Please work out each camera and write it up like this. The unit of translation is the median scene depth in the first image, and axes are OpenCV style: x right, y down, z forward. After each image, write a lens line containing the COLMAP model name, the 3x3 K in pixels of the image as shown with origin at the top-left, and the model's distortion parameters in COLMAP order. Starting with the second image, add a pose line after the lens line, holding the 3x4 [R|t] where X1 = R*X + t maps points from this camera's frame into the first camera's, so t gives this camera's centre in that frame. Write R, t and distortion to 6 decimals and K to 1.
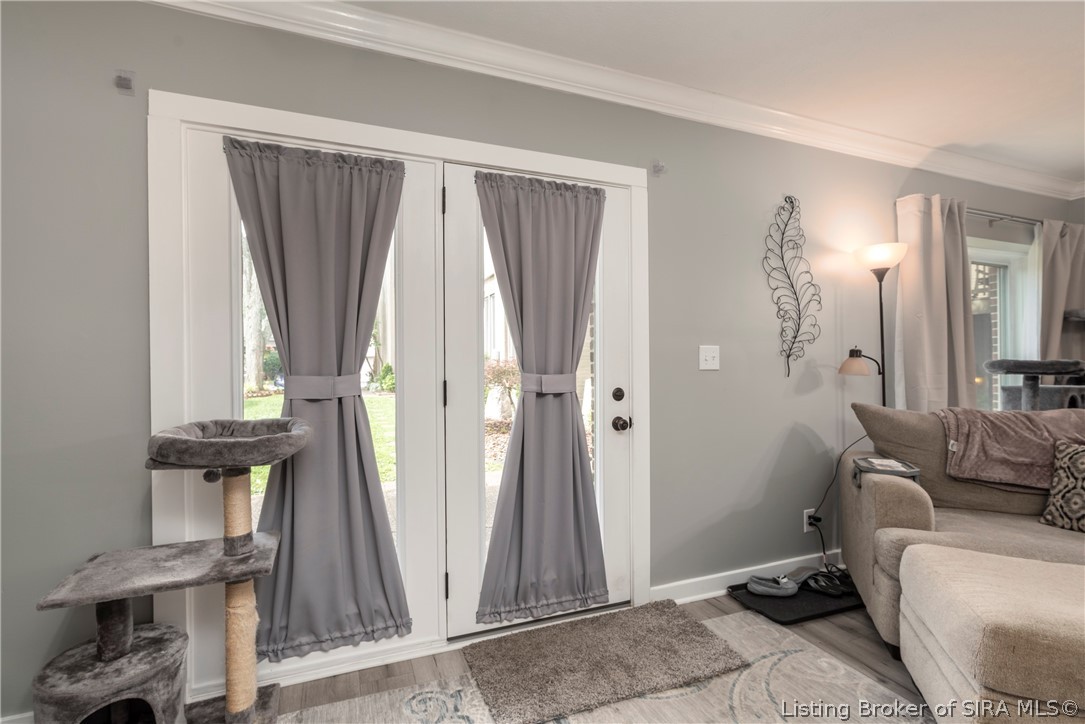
lens RADIAL K [[534.2, 0, 544.1], [0, 534.2, 362.1], [0, 0, 1]] dist [0.020062, -0.000437]
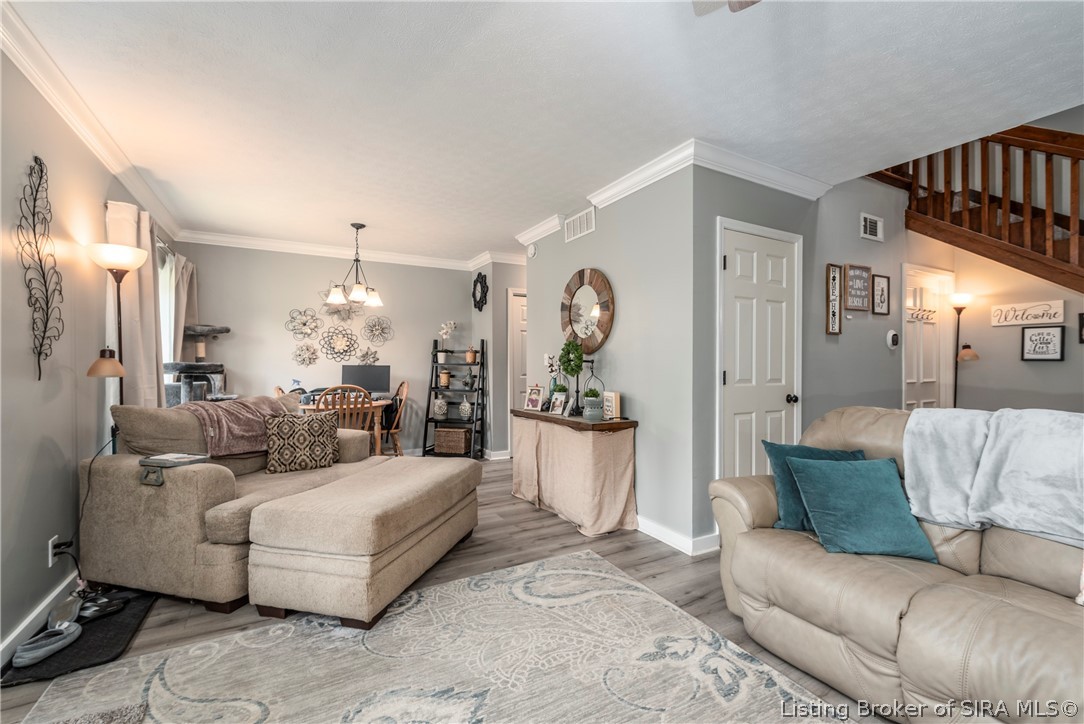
lens RADIAL K [[477.7, 0, 542.8], [0, 477.7, 364.2], [0, 0, 1]] dist [0.032861, 0.000217]
pose [[-0.144514, 0.008121, 0.989469, -0.489039], [-0.007051, 0.999932, -0.009237, 0.005691], [-0.989478, -0.008312, -0.144447, 0.449029]]
